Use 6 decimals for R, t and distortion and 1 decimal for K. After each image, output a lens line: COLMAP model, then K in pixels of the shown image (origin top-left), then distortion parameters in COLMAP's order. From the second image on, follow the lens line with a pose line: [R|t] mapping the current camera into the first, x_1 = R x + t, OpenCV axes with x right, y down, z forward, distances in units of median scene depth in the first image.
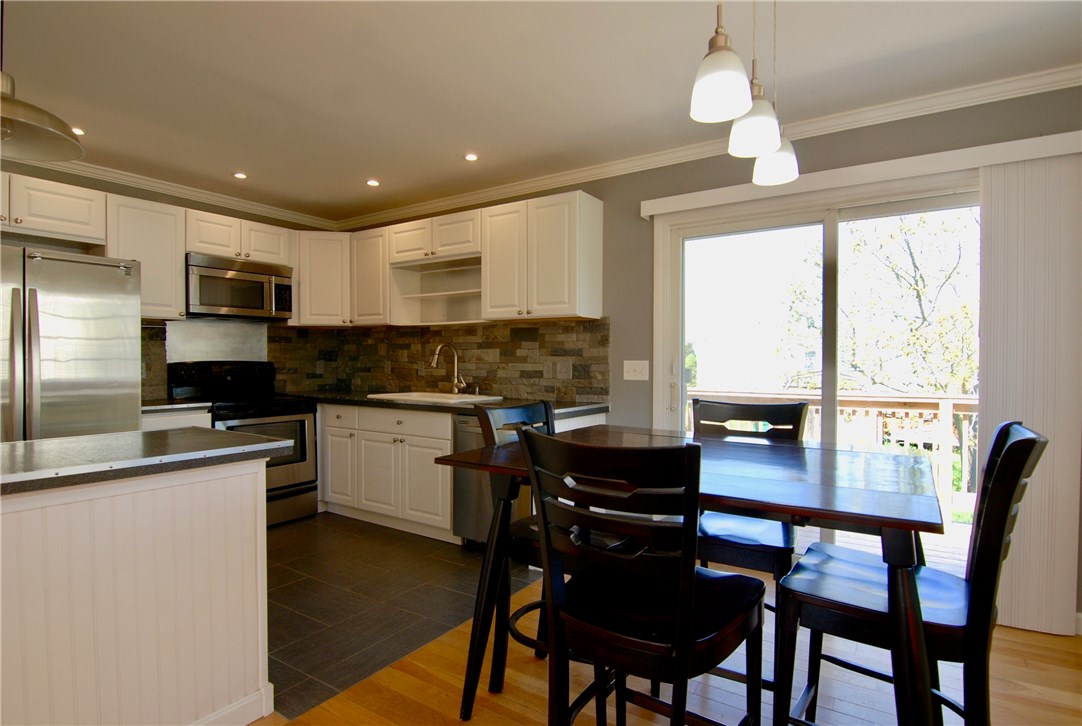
lens RADIAL K [[562.7, 0, 538.3], [0, 562.7, 370.0], [0, 0, 1]] dist [-0.000184, -0.014994]
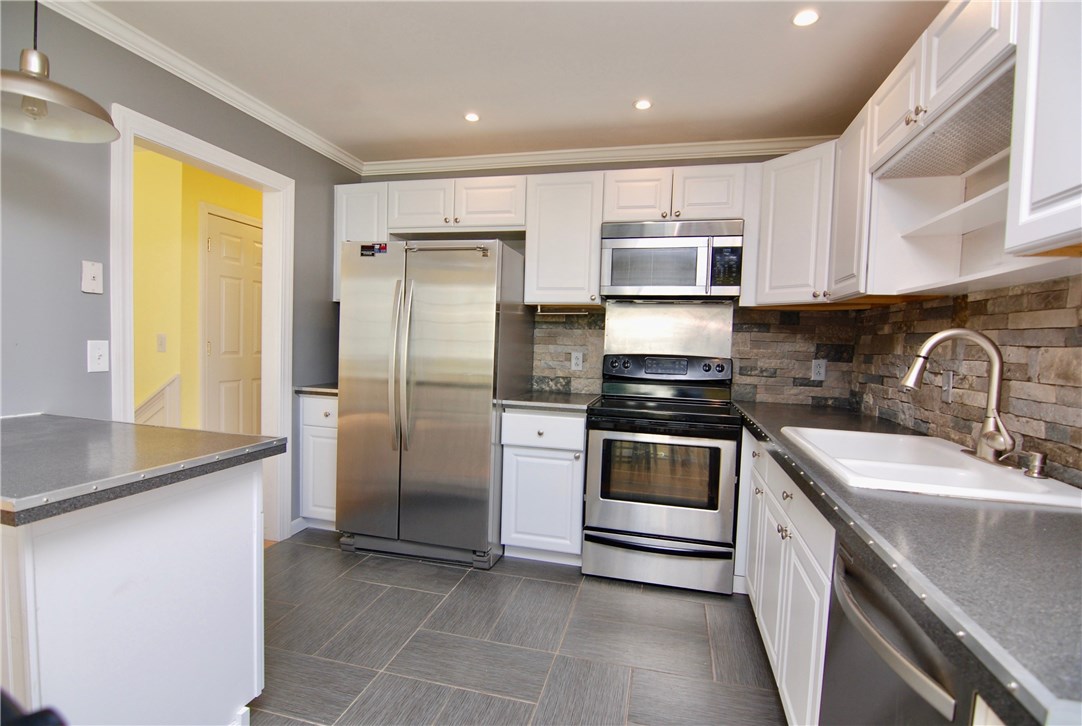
lens RADIAL K [[525.6, 0, 537.4], [0, 525.6, 370.1], [0, 0, 1]] dist [-0.002322, -0.013300]
pose [[0.336221, 0.062885, -0.939681, 0.089678], [-0.048568, 0.997598, 0.049383, -0.023889], [0.940530, 0.029035, 0.338468, 0.616327]]
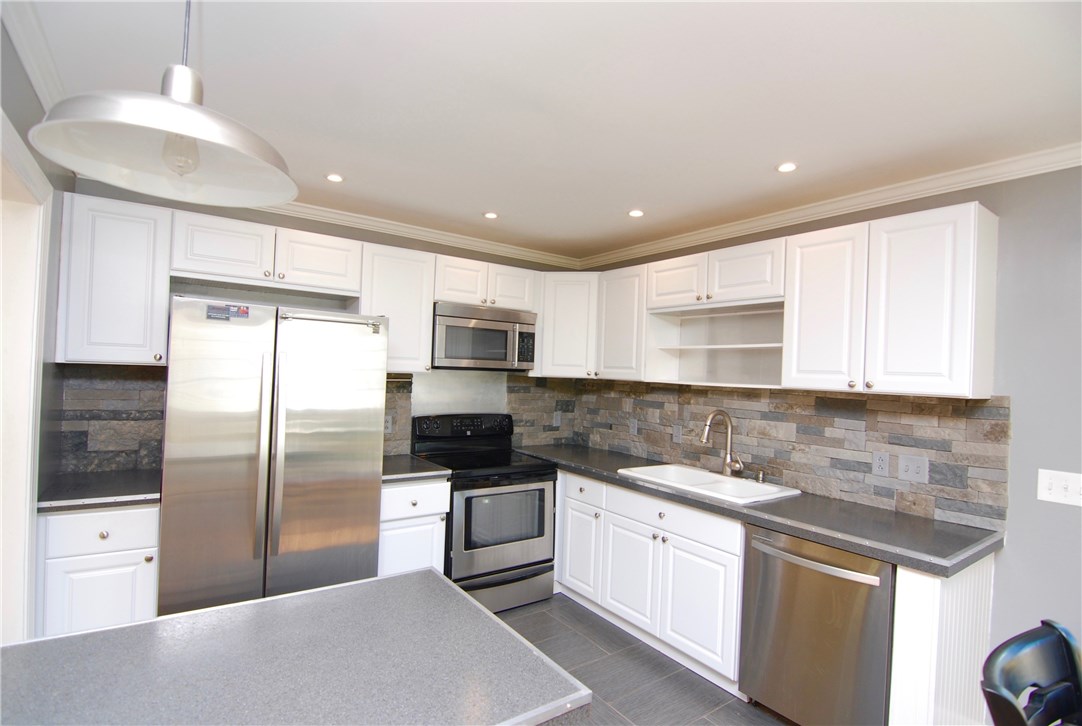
lens RADIAL K [[525.6, 0, 537.4], [0, 525.6, 370.1], [0, 0, 1]] dist [-0.002322, -0.013300]
pose [[0.935241, 0.032403, -0.352524, -0.150403], [-0.042908, 0.998836, -0.022022, -0.080089], [0.351400, 0.035722, 0.935544, 0.238272]]
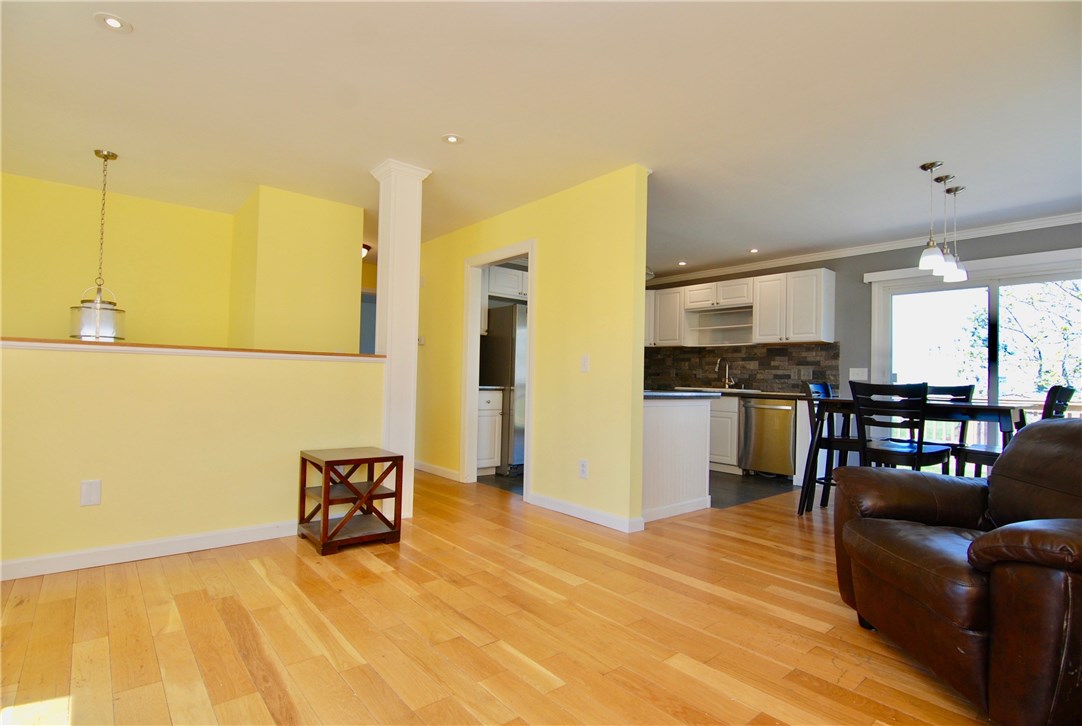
lens RADIAL K [[525.6, 0, 537.4], [0, 525.6, 370.1], [0, 0, 1]] dist [-0.002322, -0.013300]
pose [[0.961185, 0.016076, -0.275435, -0.271140], [-0.026527, 0.999061, -0.034262, 0.058618], [0.274626, 0.040239, 0.960709, -0.645544]]
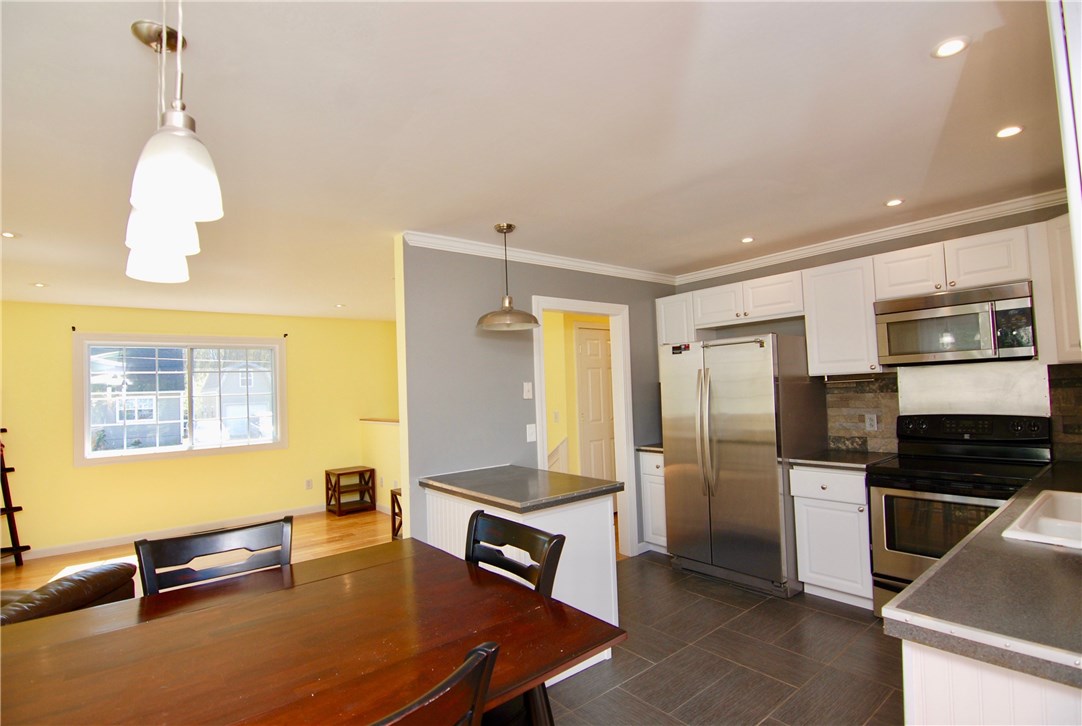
lens RADIAL K [[525.6, 0, 537.4], [0, 525.6, 370.1], [0, 0, 1]] dist [-0.002322, -0.013300]
pose [[-0.293506, -0.023374, -0.955671, 0.366541], [0.021596, 0.999284, -0.031074, -0.074969], [0.955713, -0.029759, -0.292791, 0.674322]]
